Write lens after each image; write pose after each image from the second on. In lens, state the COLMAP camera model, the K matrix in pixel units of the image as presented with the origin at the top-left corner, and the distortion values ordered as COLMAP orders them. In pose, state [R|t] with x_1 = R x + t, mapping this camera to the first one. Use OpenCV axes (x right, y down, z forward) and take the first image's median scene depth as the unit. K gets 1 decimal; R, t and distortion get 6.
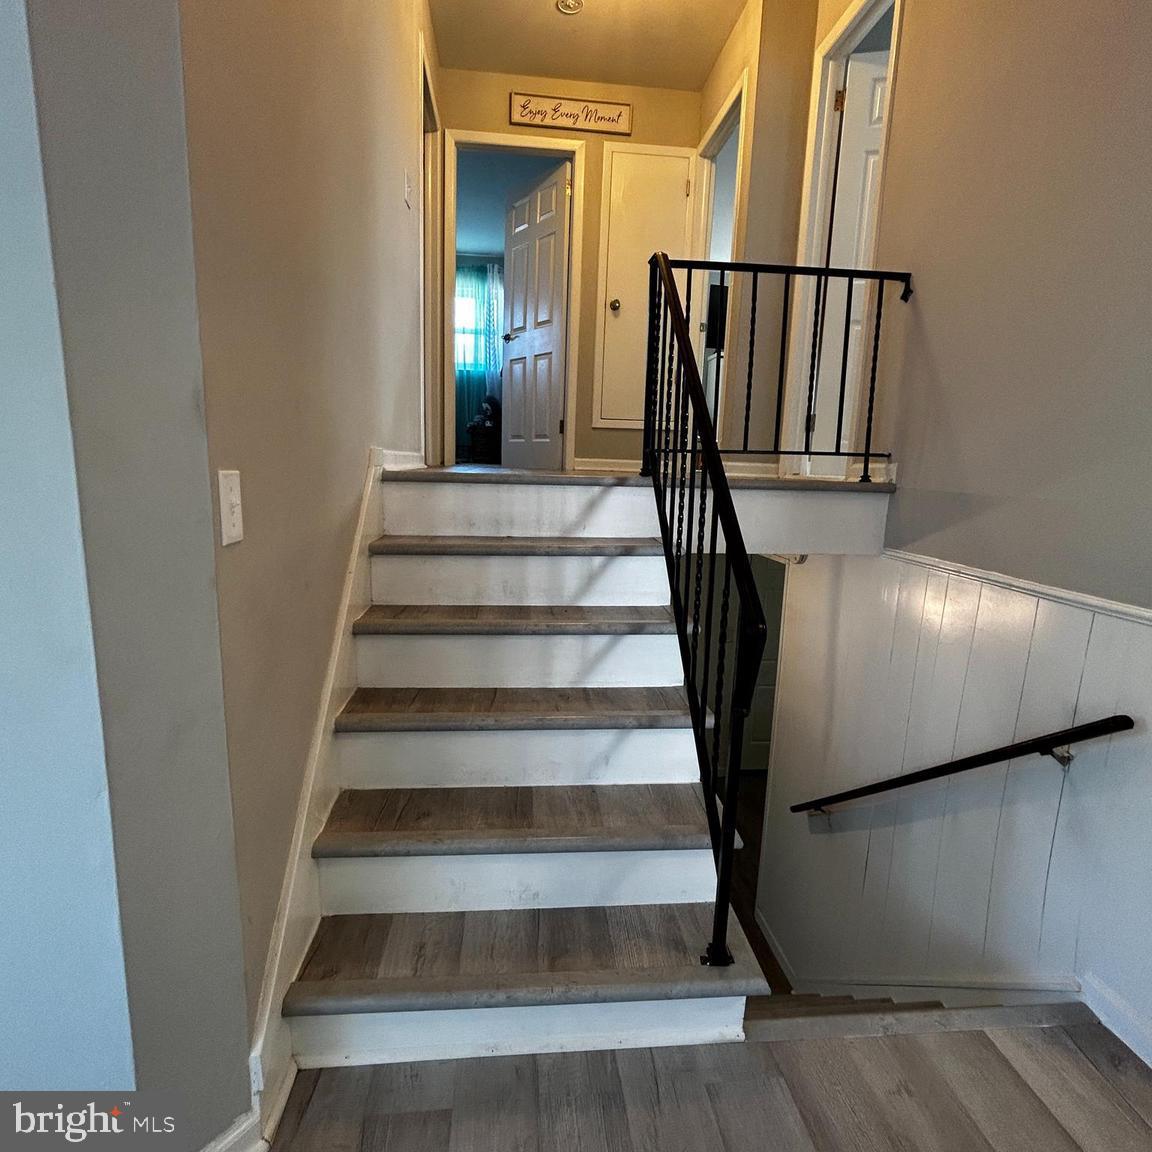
lens RADIAL K [[630.4, 0, 572.6], [0, 630.4, 571.6], [0, 0, 1]] dist [-0.005572, 0.002778]
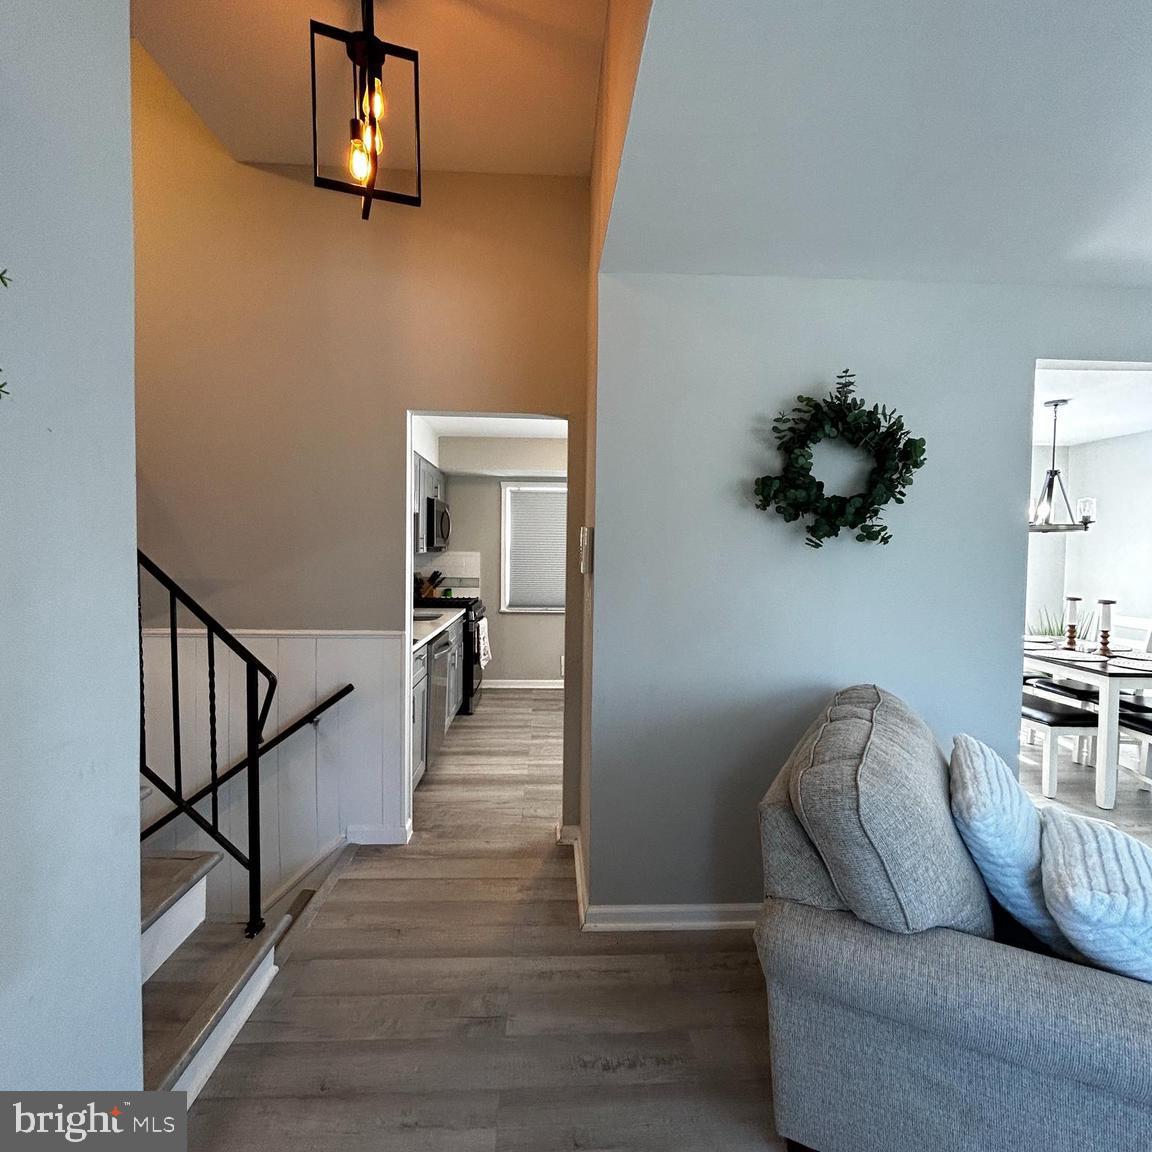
lens RADIAL K [[629.0, 0, 573.8], [0, 629.0, 570.7], [0, 0, 1]] dist [-0.014883, 0.009332]
pose [[0.055377, -0.063790, 0.996426, -0.766105], [0.157175, 0.986072, 0.054392, -0.090205], [-0.986017, 0.153601, 0.064632, 0.074320]]
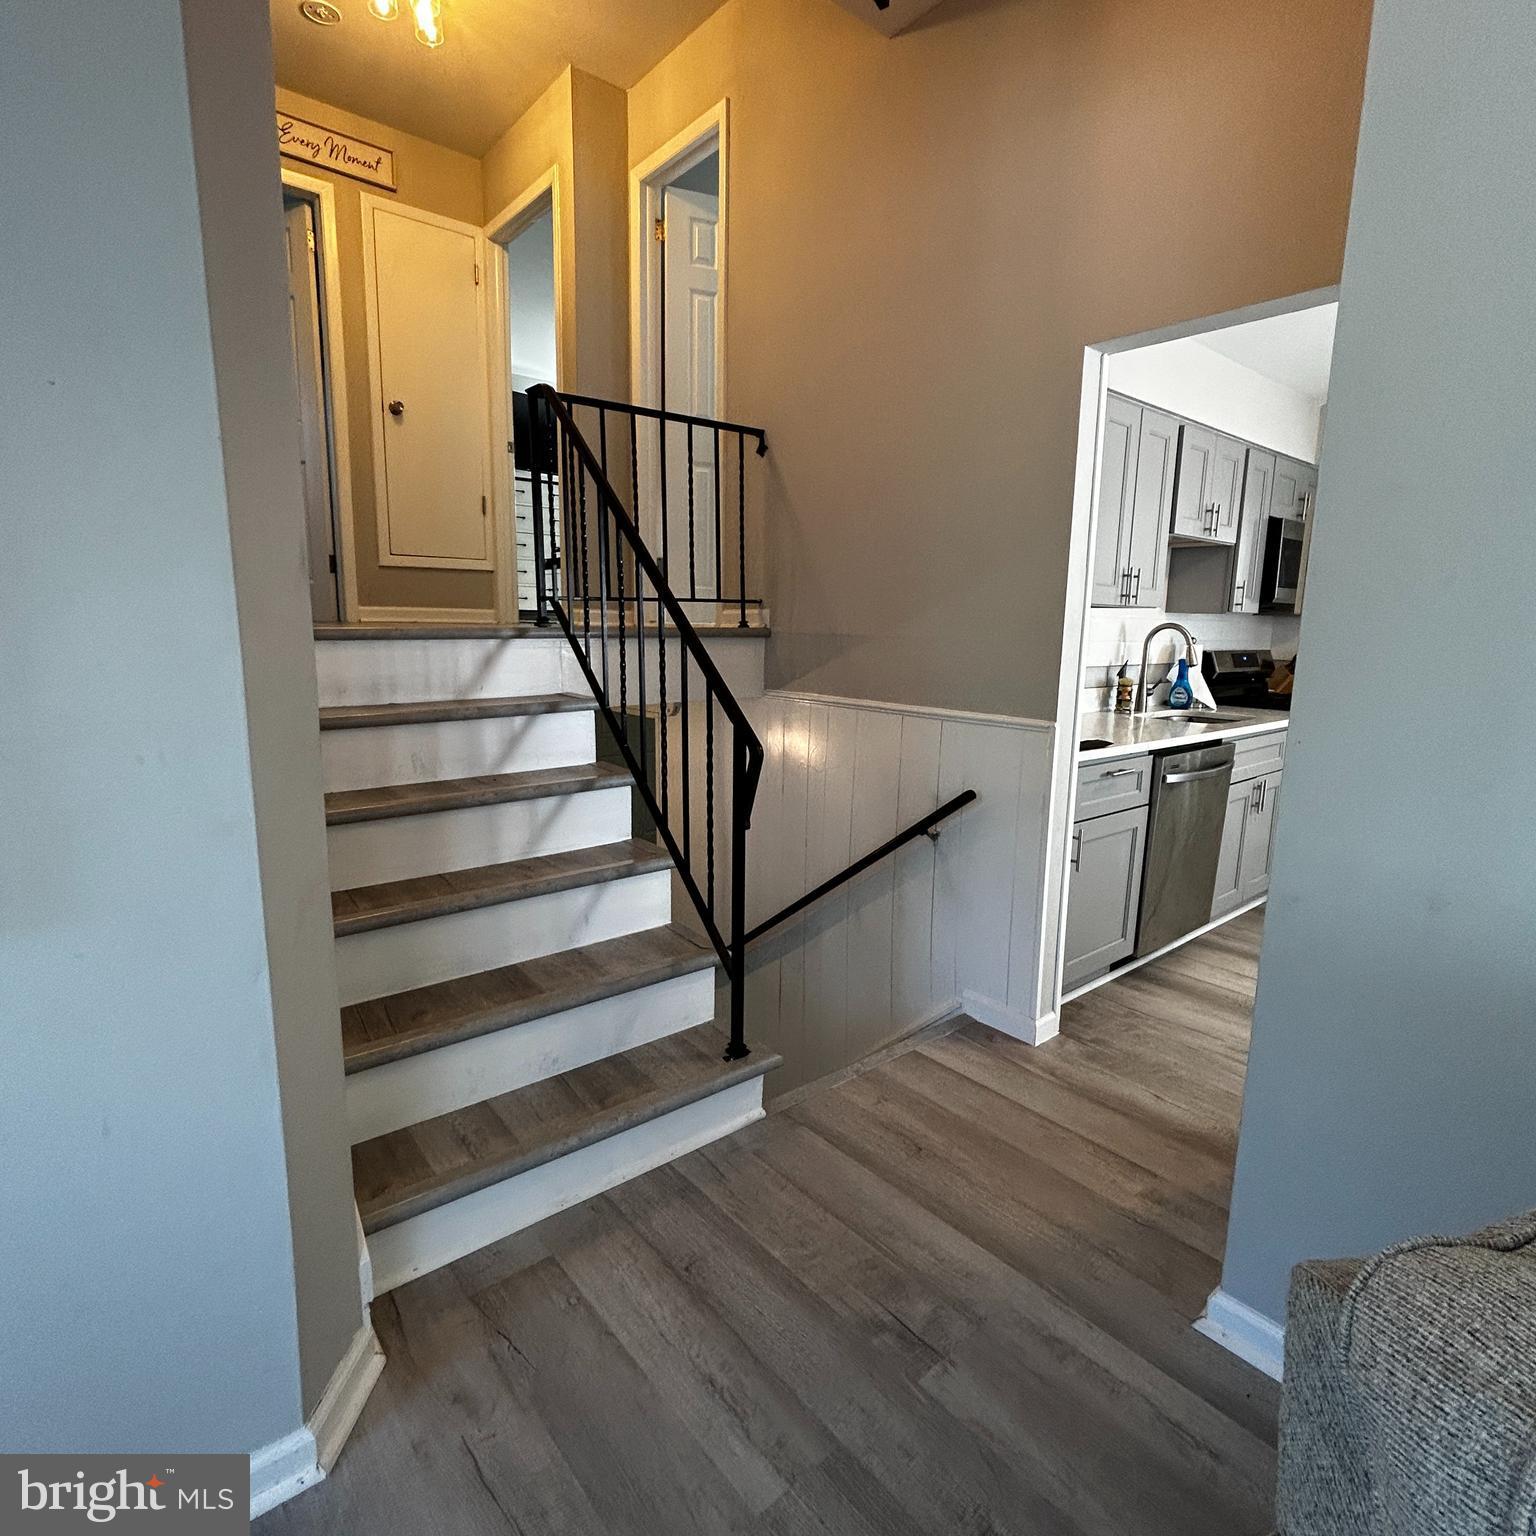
lens RADIAL K [[840.6, 0, 763.5], [0, 840.6, 762.2], [0, 0, 1]] dist [-0.005572, 0.002778]
pose [[0.830407, -0.111029, 0.545982, -0.359261], [0.105444, 0.993552, 0.041670, 0.030111], [-0.547088, 0.022967, 0.836760, -0.212978]]
